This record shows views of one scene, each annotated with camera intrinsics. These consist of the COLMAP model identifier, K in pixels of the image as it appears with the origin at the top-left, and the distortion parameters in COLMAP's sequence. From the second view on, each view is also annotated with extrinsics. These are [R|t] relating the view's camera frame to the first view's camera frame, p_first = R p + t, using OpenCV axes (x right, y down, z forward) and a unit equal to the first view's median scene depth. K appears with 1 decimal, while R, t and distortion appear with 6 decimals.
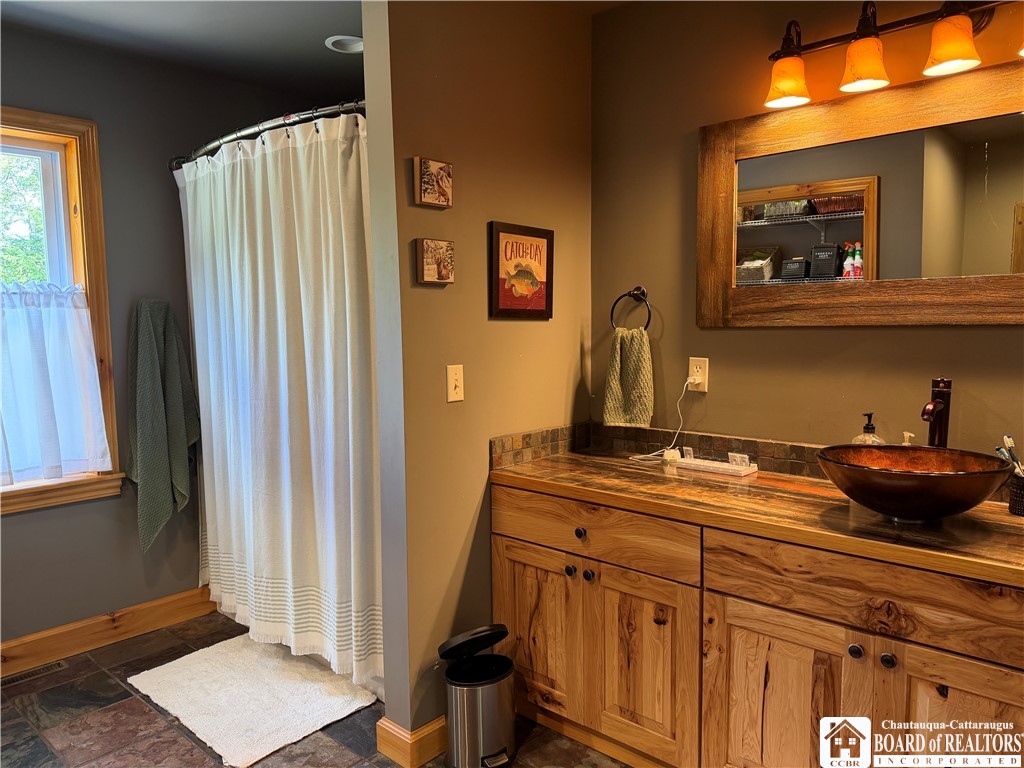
lens RADIAL K [[723.3, 0, 509.1], [0, 723.3, 386.8], [0, 0, 1]] dist [0.080170, -0.101721]
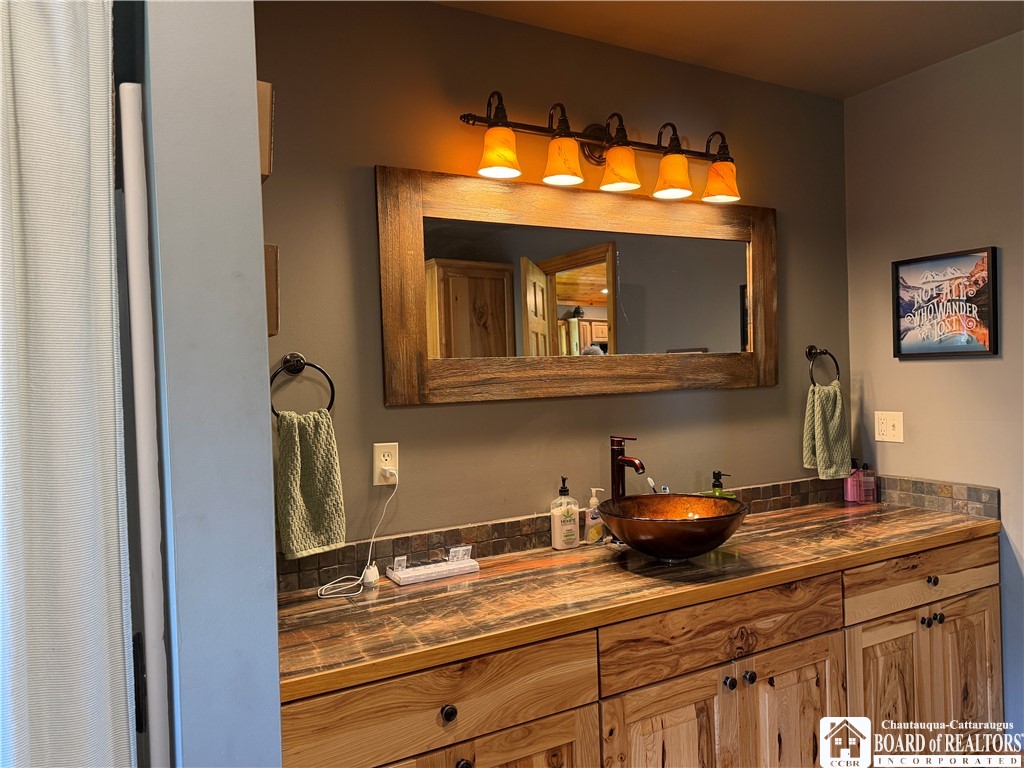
lens RADIAL K [[723.3, 0, 511.0], [0, 723.3, 387.5], [0, 0, 1]] dist [0.080170, -0.101721]
pose [[0.315253, -0.019921, 0.948798, -0.594567], [0.110035, 0.993804, -0.015695, -0.095202], [-0.942607, 0.109349, 0.315492, 0.782606]]
